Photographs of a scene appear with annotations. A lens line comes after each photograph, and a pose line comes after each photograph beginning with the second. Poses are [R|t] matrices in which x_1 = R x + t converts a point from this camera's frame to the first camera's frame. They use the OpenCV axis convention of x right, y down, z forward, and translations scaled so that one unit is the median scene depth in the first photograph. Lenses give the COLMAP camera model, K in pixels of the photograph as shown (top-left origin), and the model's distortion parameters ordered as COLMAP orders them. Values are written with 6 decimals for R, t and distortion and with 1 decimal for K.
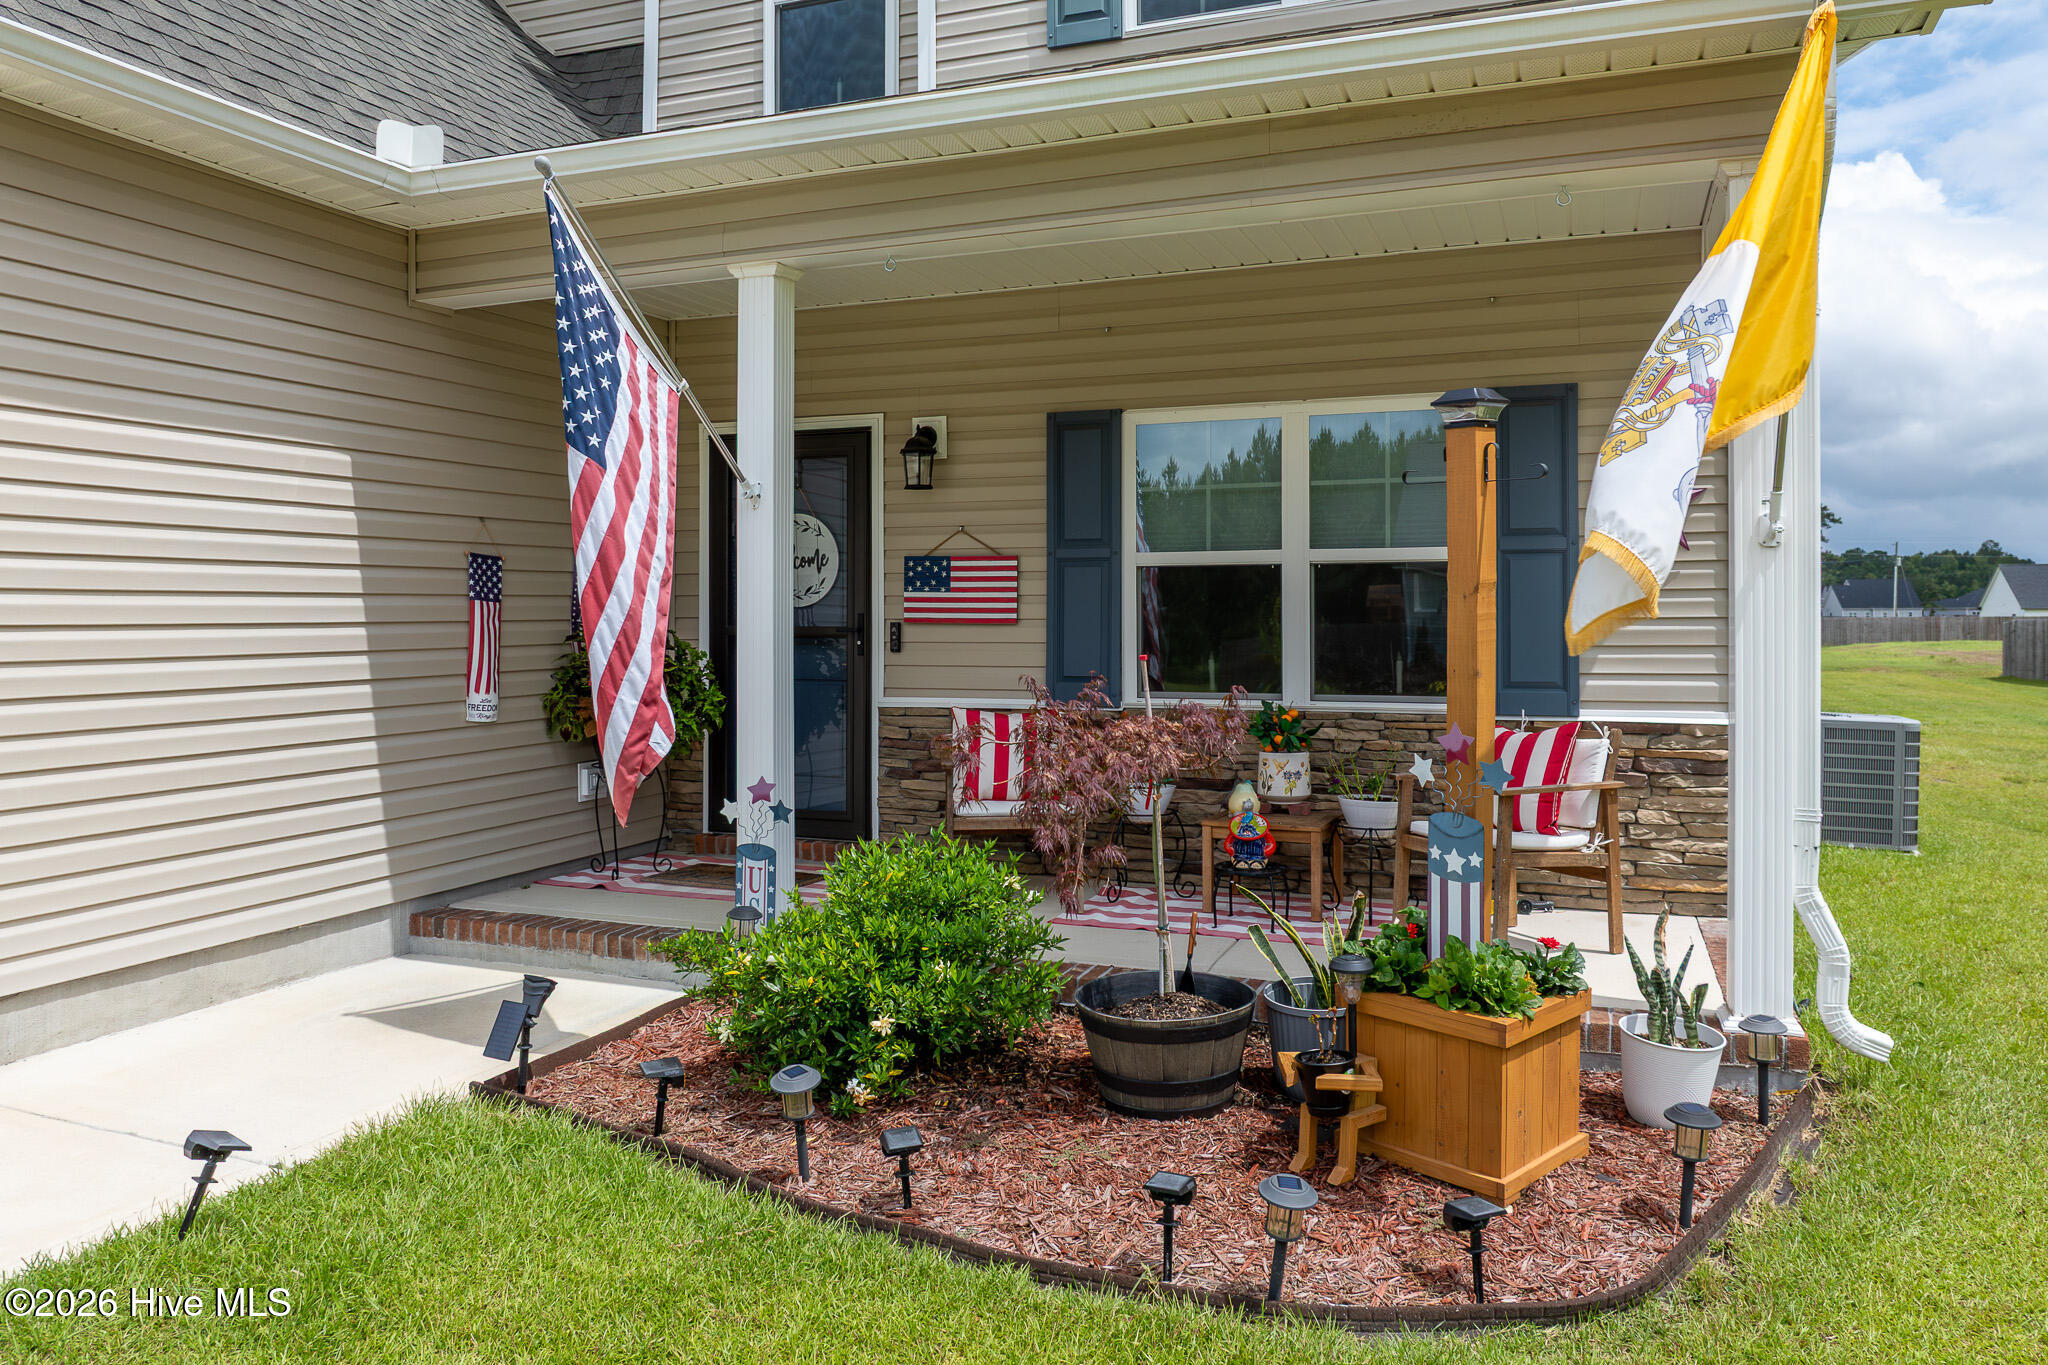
lens RADIAL K [[1461.5, 0, 1026.7], [0, 1461.5, 609.9], [0, 0, 1]] dist [-0.027319, 0.000193]
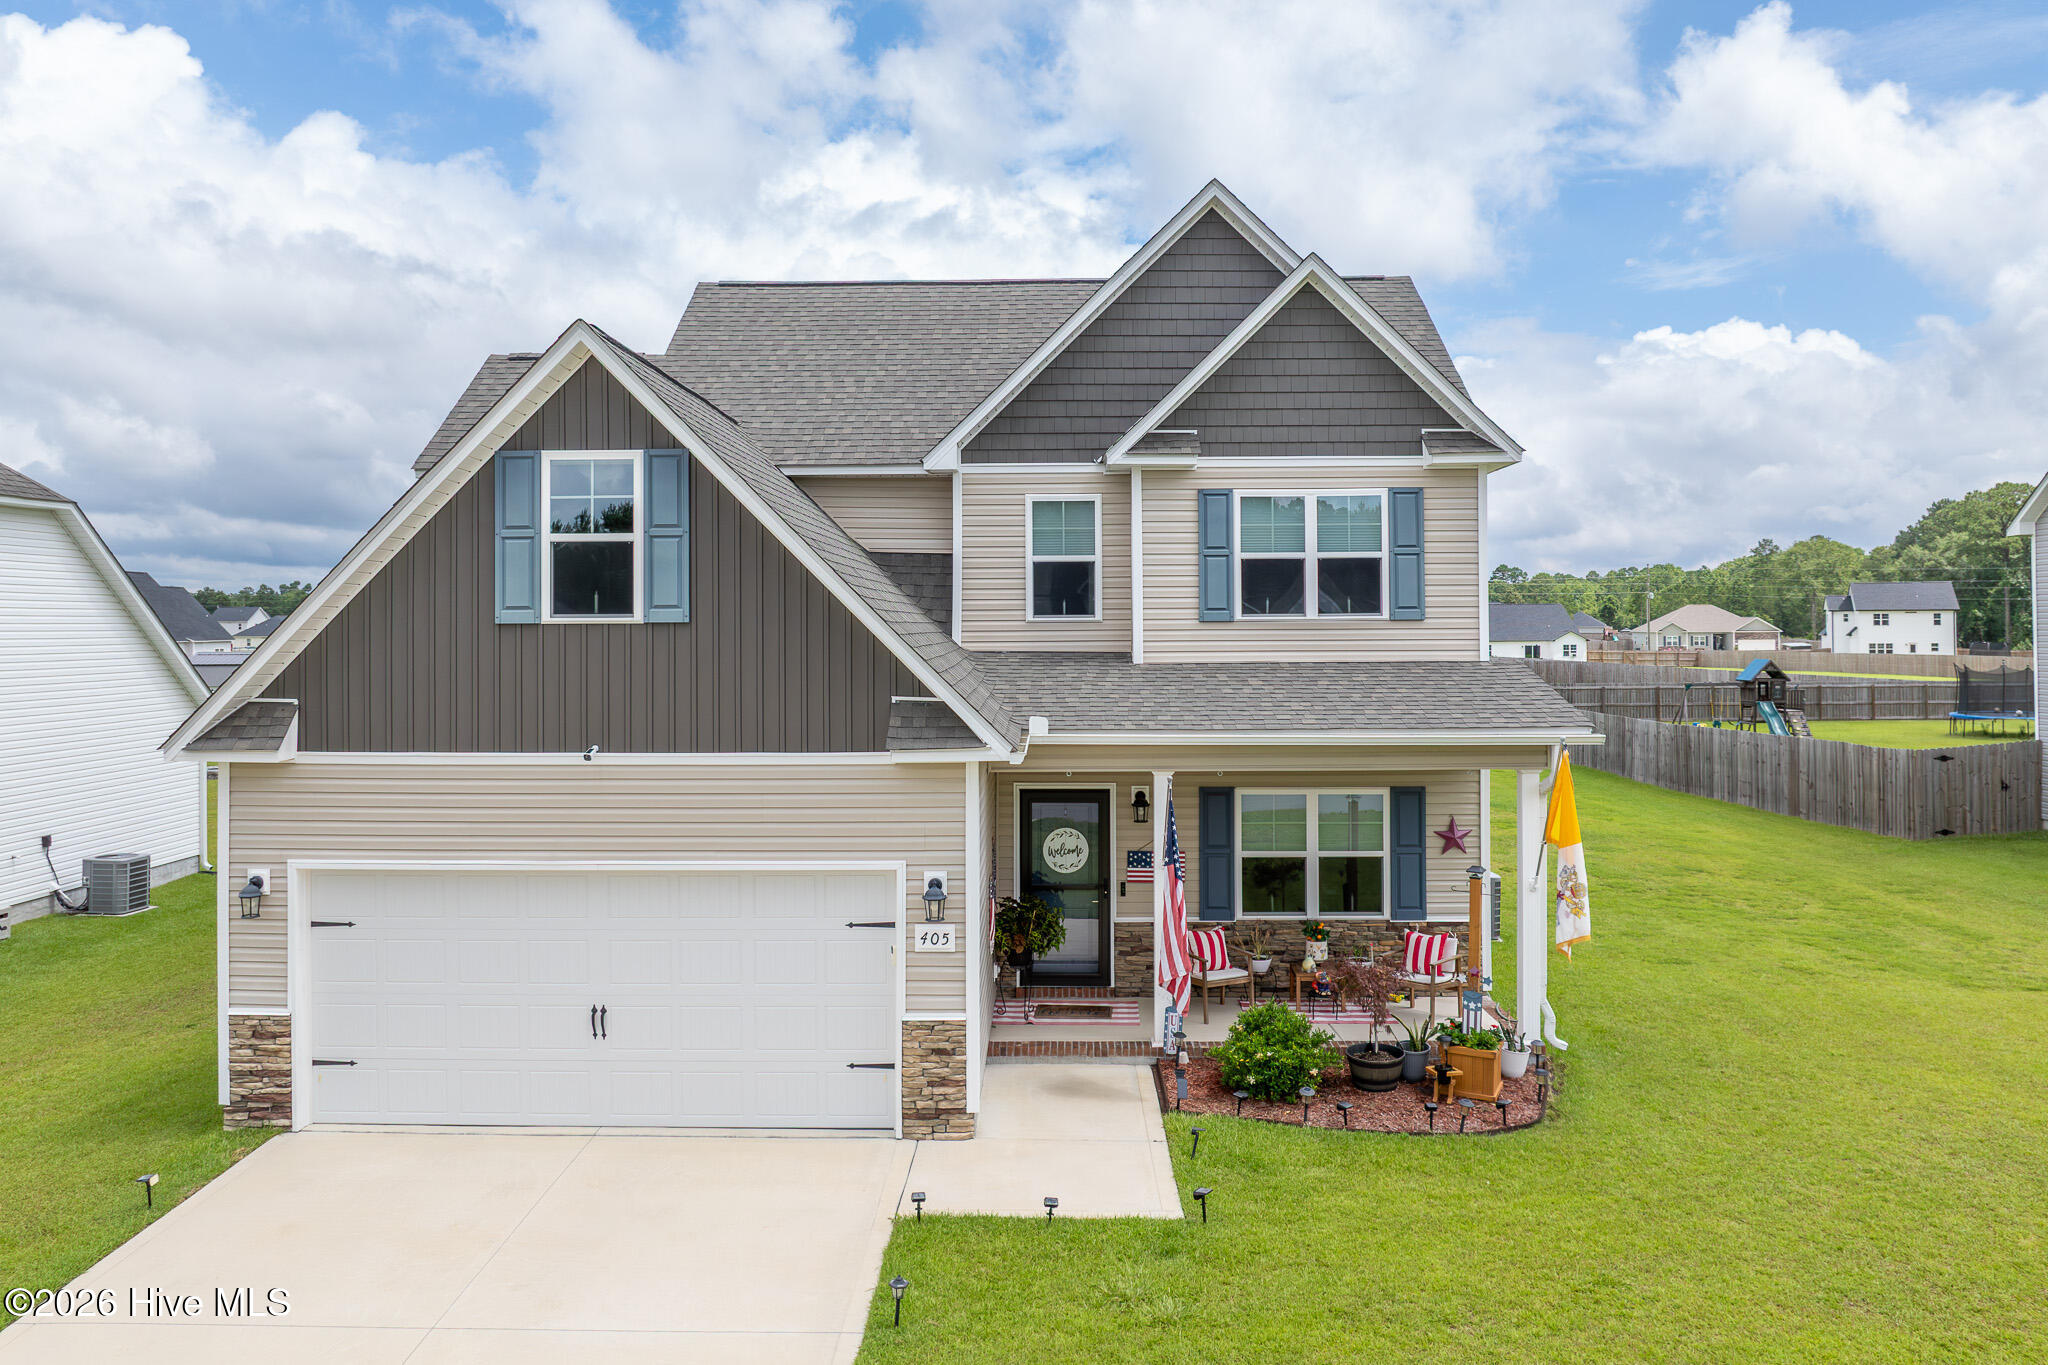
lens RADIAL K [[1447.5, 0, 1023.8], [0, 1447.5, 594.3], [0, 0, 1]] dist [-0.031810, -0.002903]
pose [[0.939509, 0.005430, 0.342482, -1.059463], [0.000249, 0.999863, -0.016536, -0.419515], [-0.342525, 0.015621, 0.939379, -1.040735]]
